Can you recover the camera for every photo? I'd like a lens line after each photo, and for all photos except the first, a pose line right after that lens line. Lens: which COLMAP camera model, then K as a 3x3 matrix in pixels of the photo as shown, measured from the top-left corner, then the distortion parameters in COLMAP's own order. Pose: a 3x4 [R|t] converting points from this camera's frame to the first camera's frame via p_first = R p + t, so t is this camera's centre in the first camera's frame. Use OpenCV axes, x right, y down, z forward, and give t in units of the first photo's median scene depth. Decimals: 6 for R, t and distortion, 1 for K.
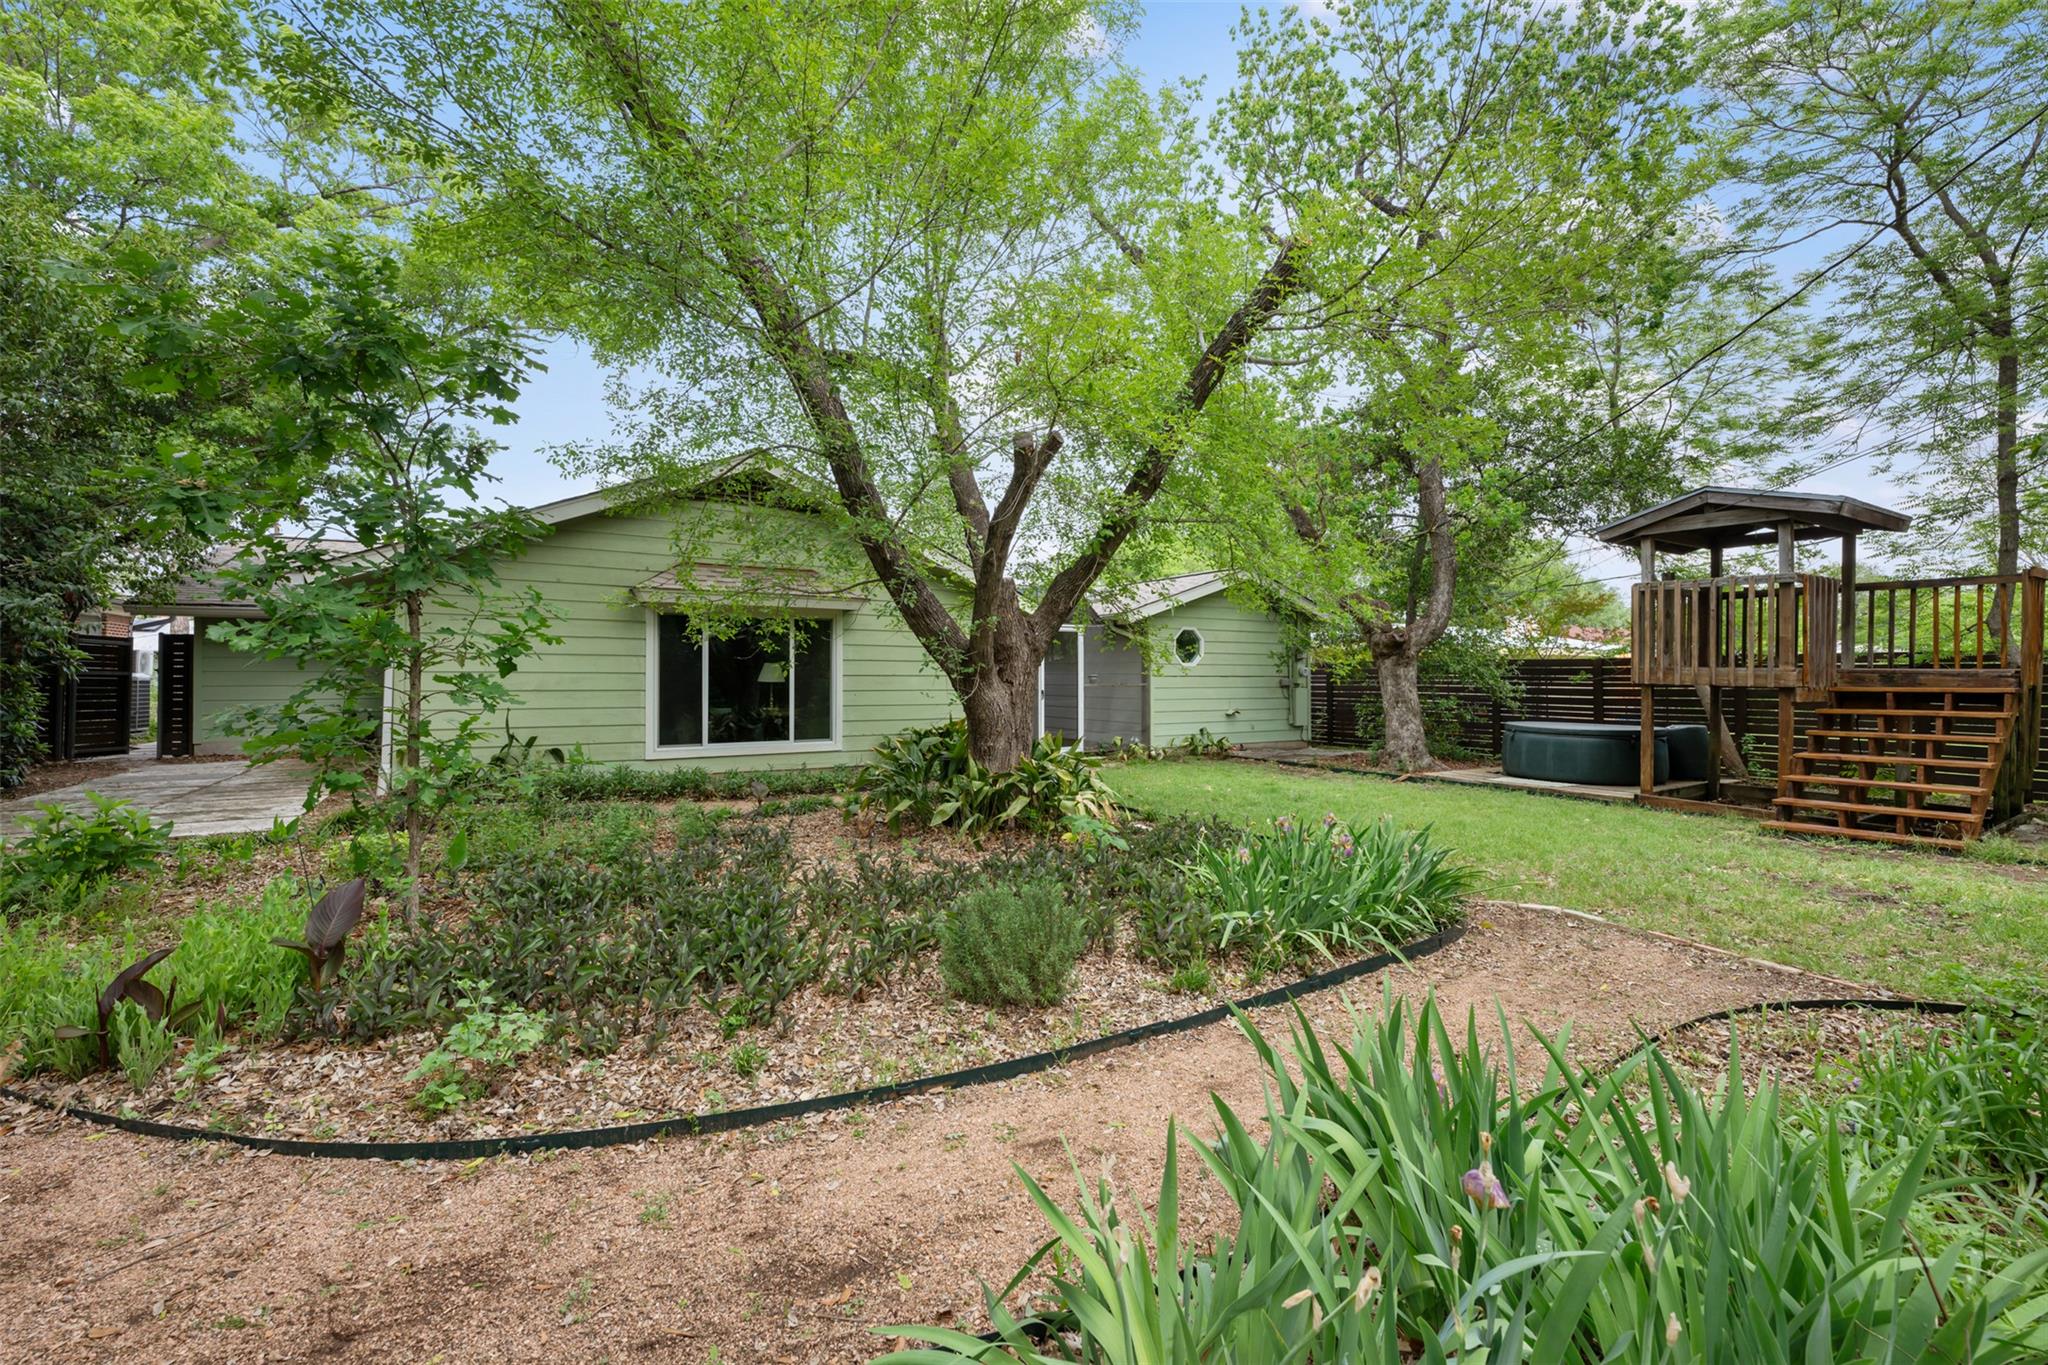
lens RADIAL K [[823.6, 0, 1024.0], [0, 823.6, 682.5], [0, 0, 1]] dist [-0.000494, -0.000427]
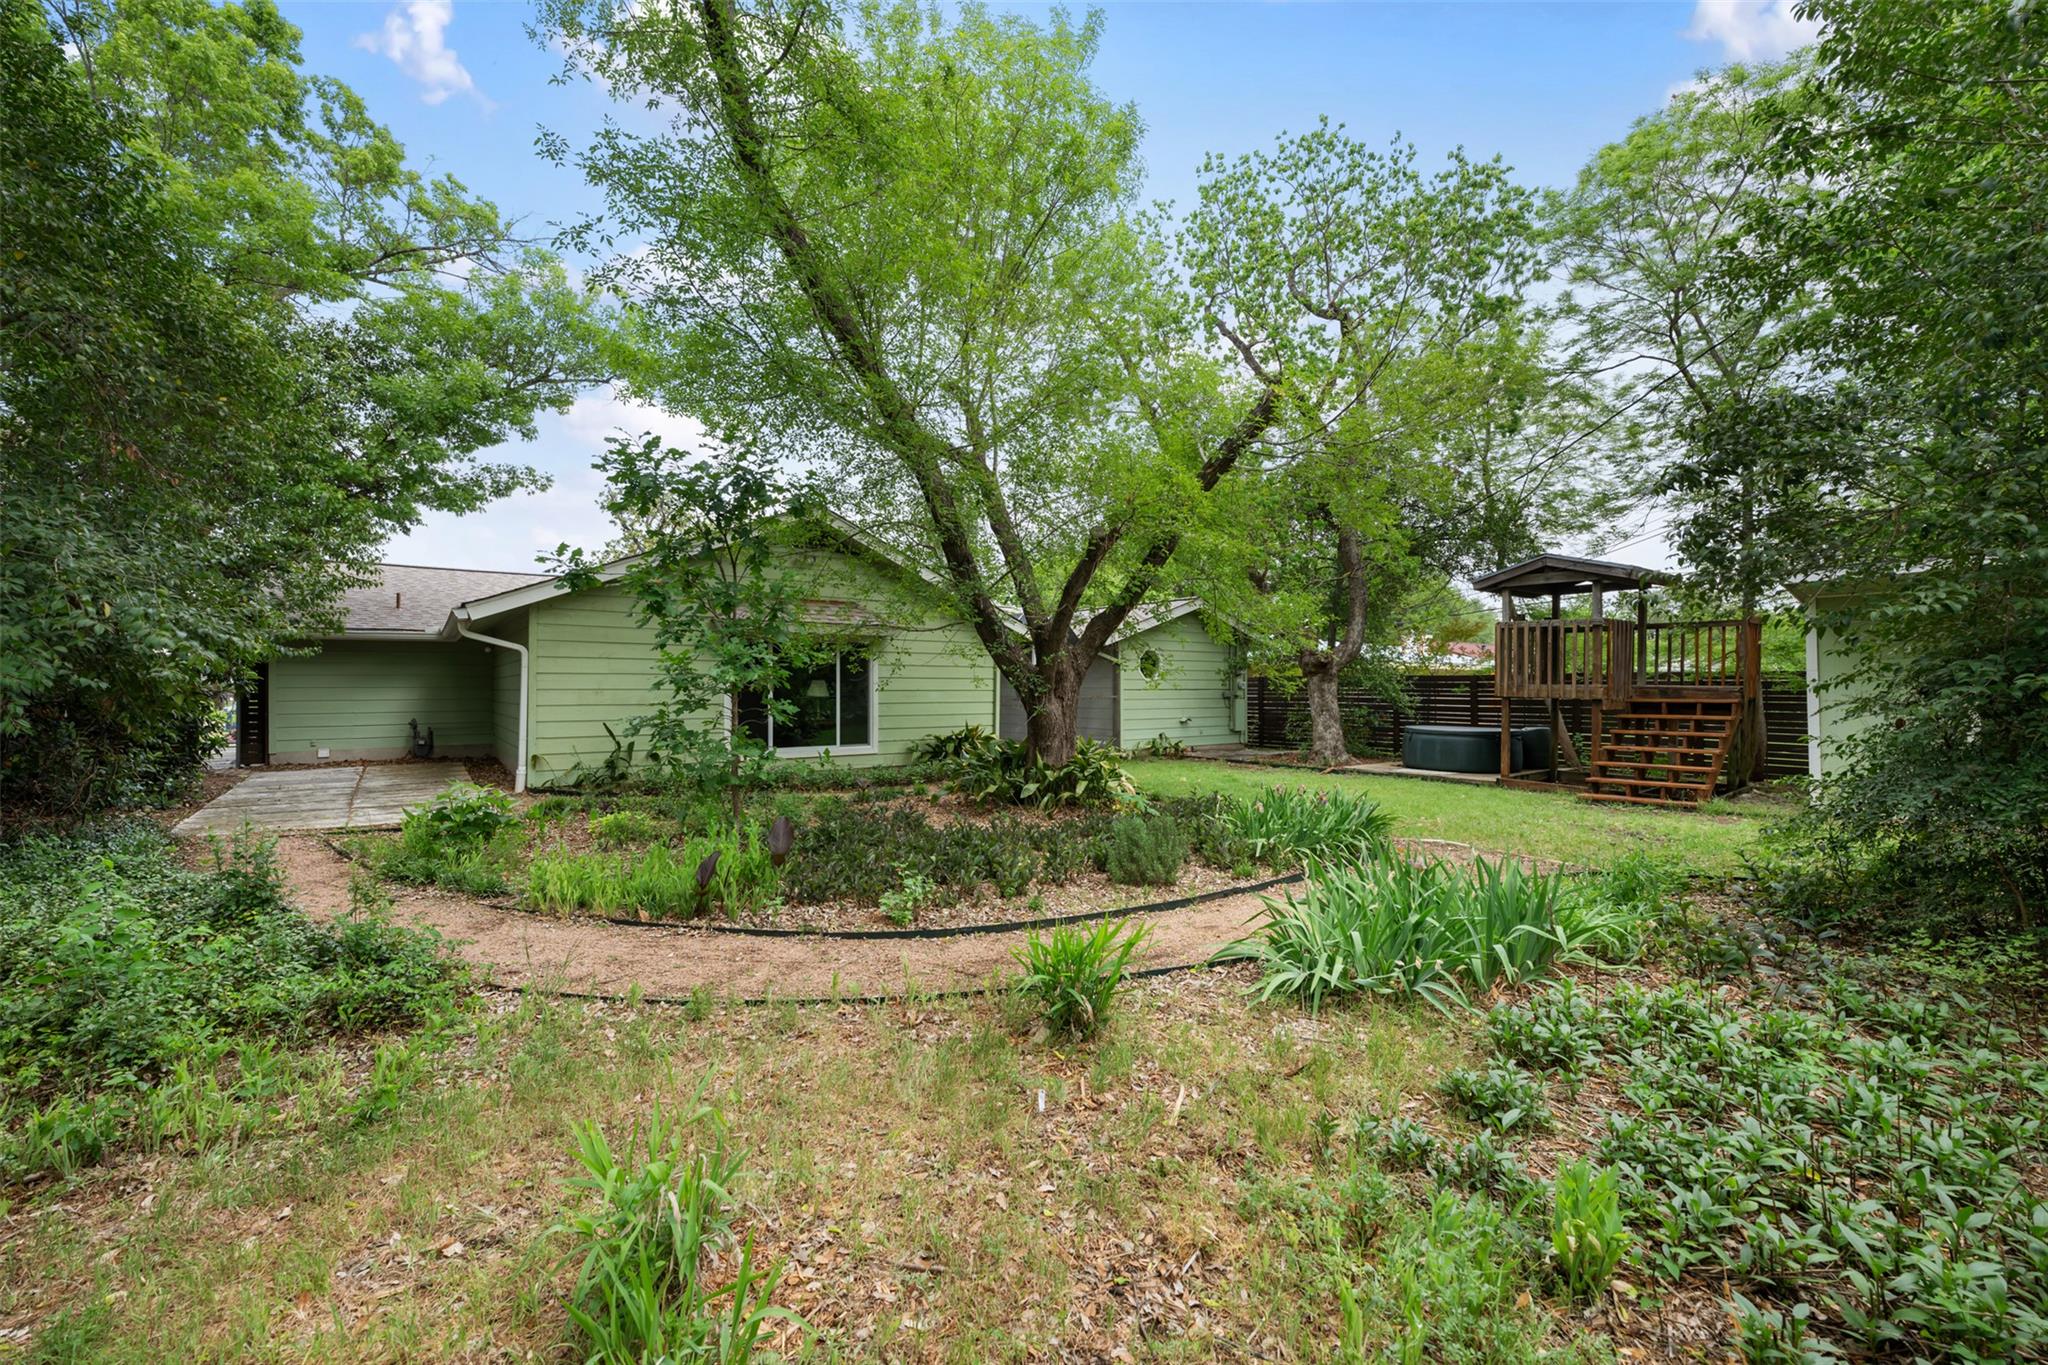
lens RADIAL K [[821.3, 0, 1022.2], [0, 821.3, 700.8], [0, 0, 1]] dist [0.000403, 0.000060]
pose [[0.994975, -0.003932, 0.100050, -0.150044], [0.002791, 0.999929, 0.011542, -0.008278], [-0.100089, -0.011205, 0.994915, -0.234166]]
